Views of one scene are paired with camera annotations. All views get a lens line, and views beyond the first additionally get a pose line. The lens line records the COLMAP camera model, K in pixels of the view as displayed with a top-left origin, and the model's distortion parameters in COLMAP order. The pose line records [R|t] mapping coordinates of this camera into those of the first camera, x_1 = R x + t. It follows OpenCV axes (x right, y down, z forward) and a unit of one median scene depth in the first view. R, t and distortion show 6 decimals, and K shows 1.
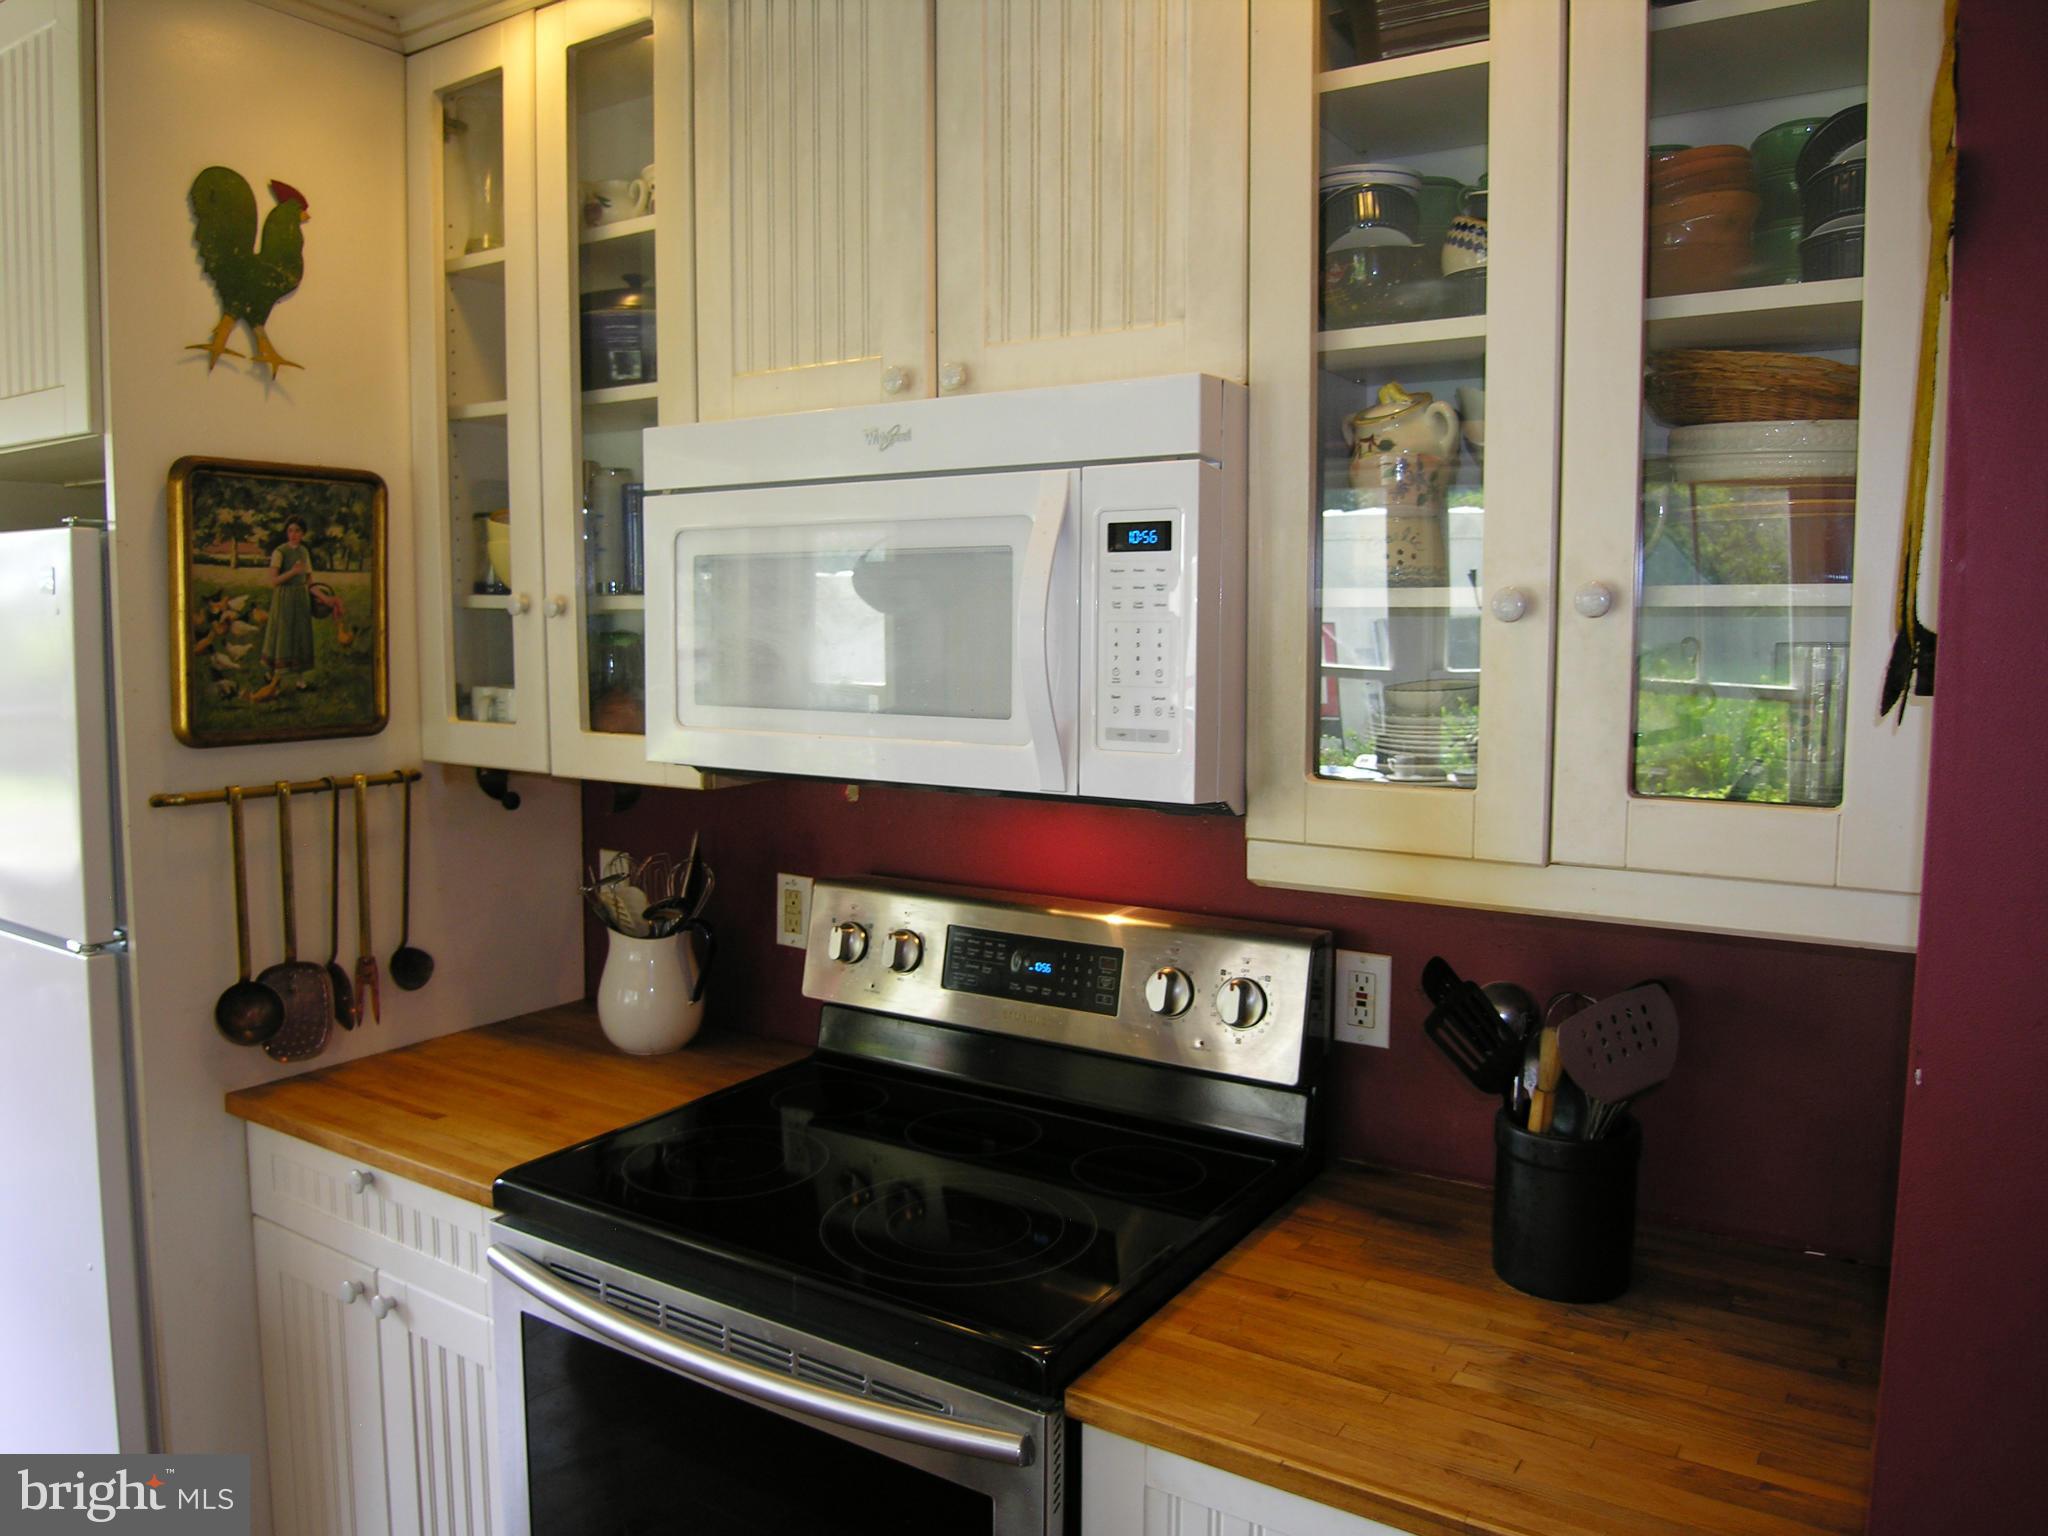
lens RADIAL K [[1460.2, 0, 1024.0], [0, 1460.2, 768.0], [0, 0, 1]] dist [-0.066060, 0.025654]
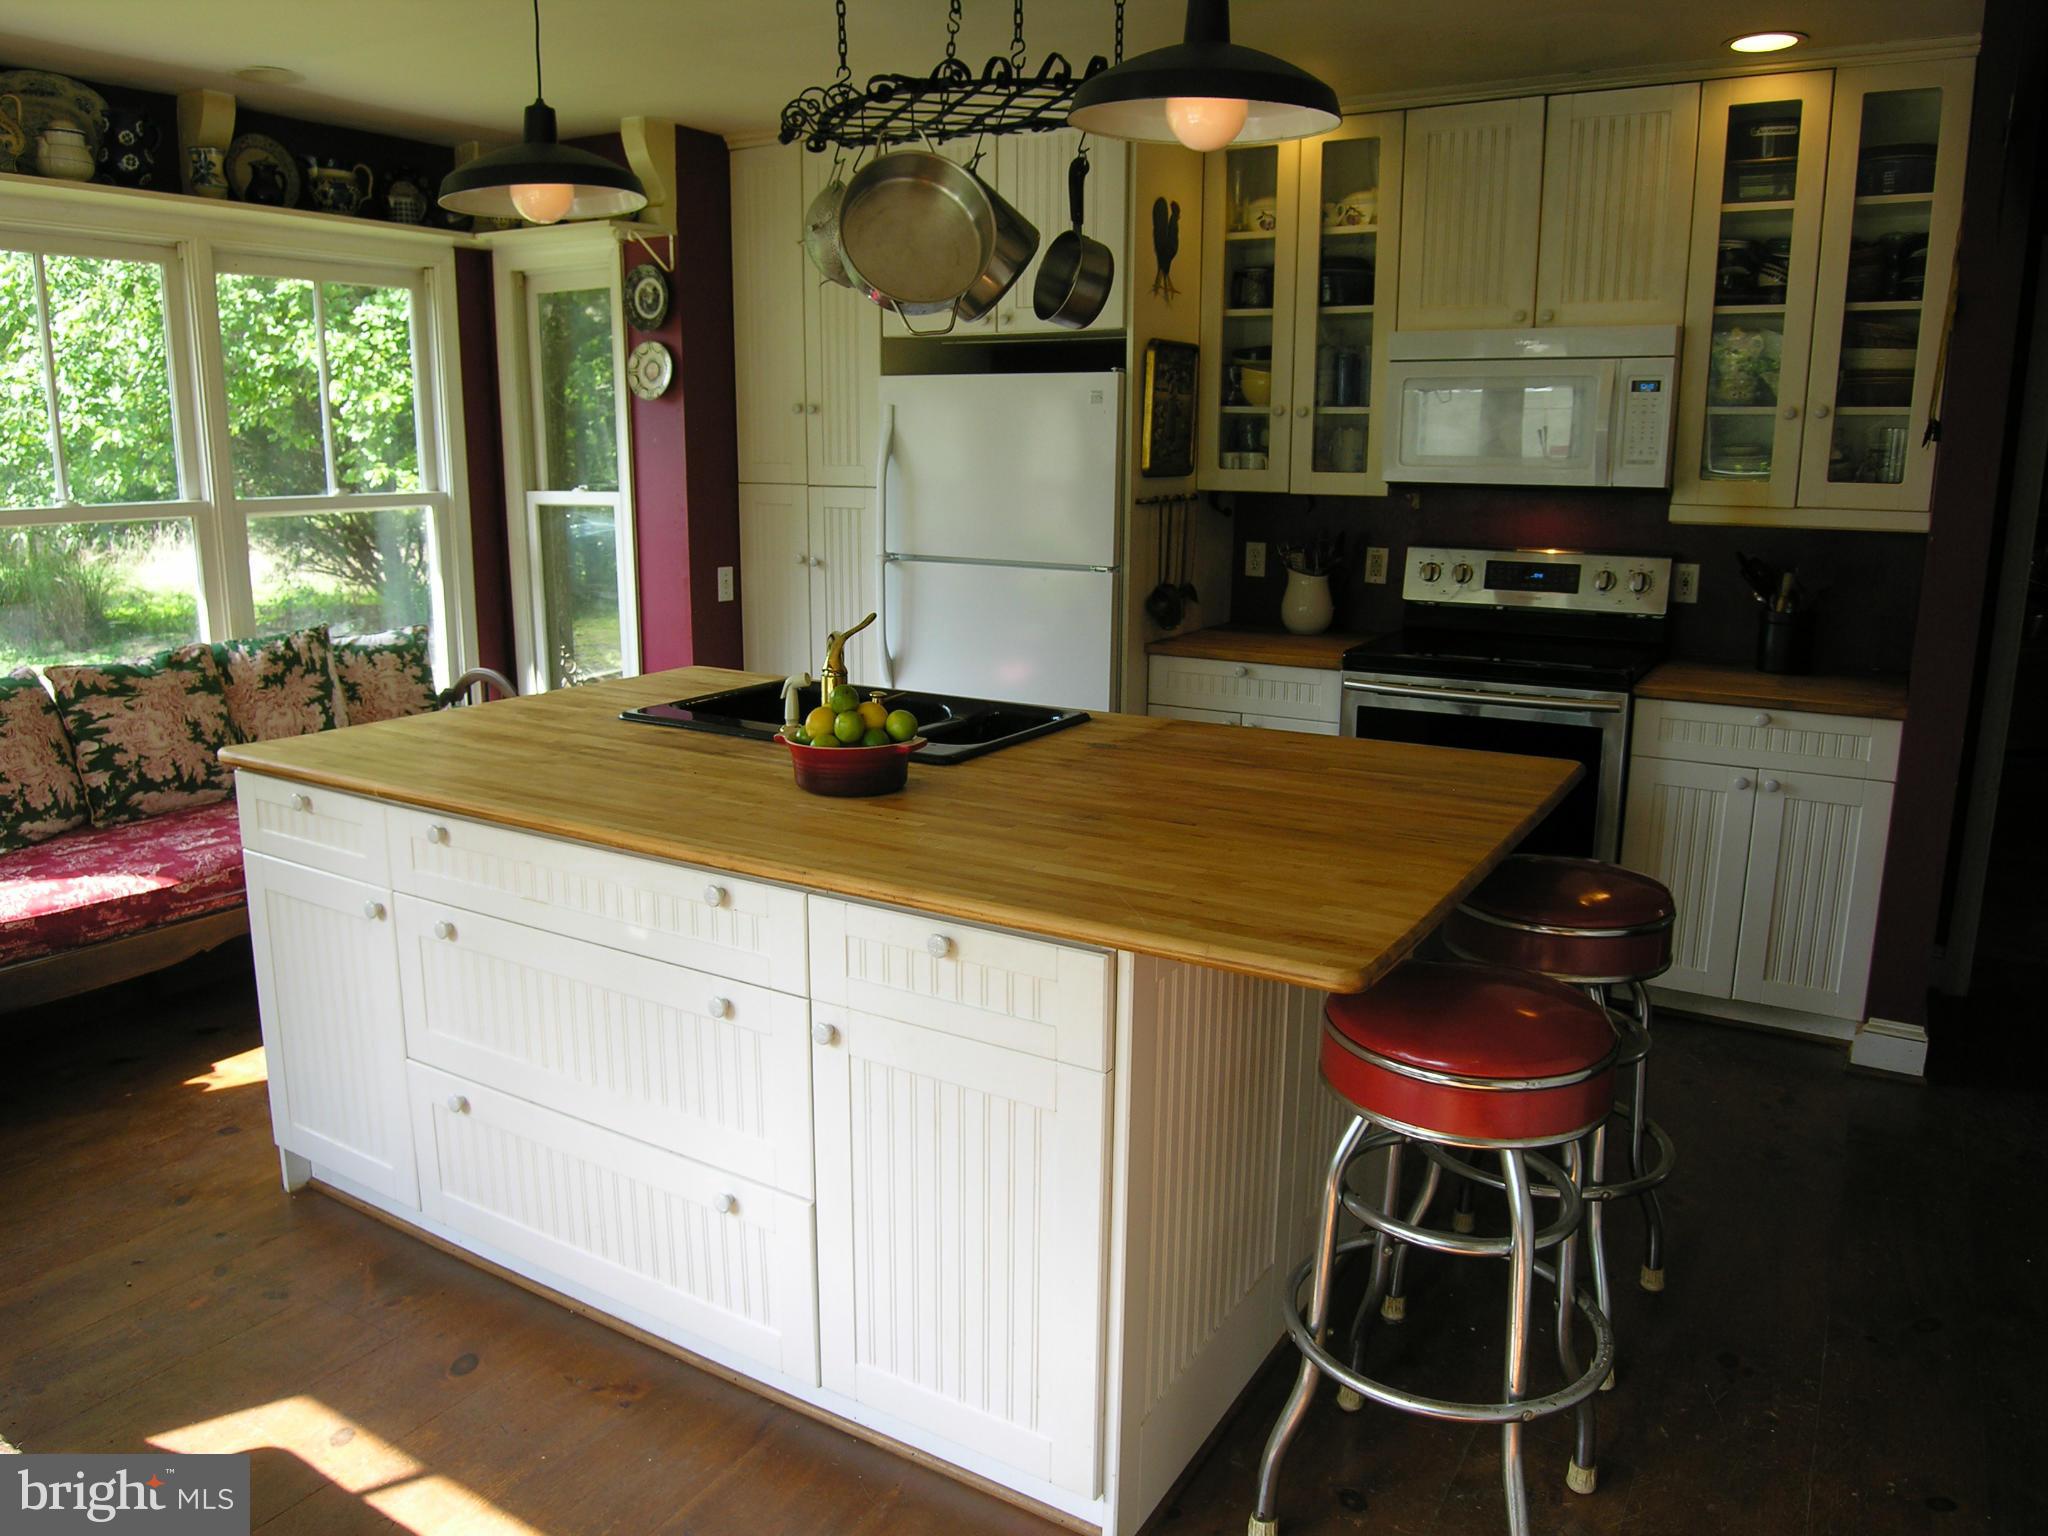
lens RADIAL K [[1460.2, 0, 1024.0], [0, 1460.2, 768.0], [0, 0, 1]] dist [-0.066060, 0.025654]
pose [[0.999544, -0.008080, 0.029091, -1.066617], [0.004481, 0.992552, 0.121739, 0.195216], [-0.029858, -0.121553, 0.992136, -1.550632]]
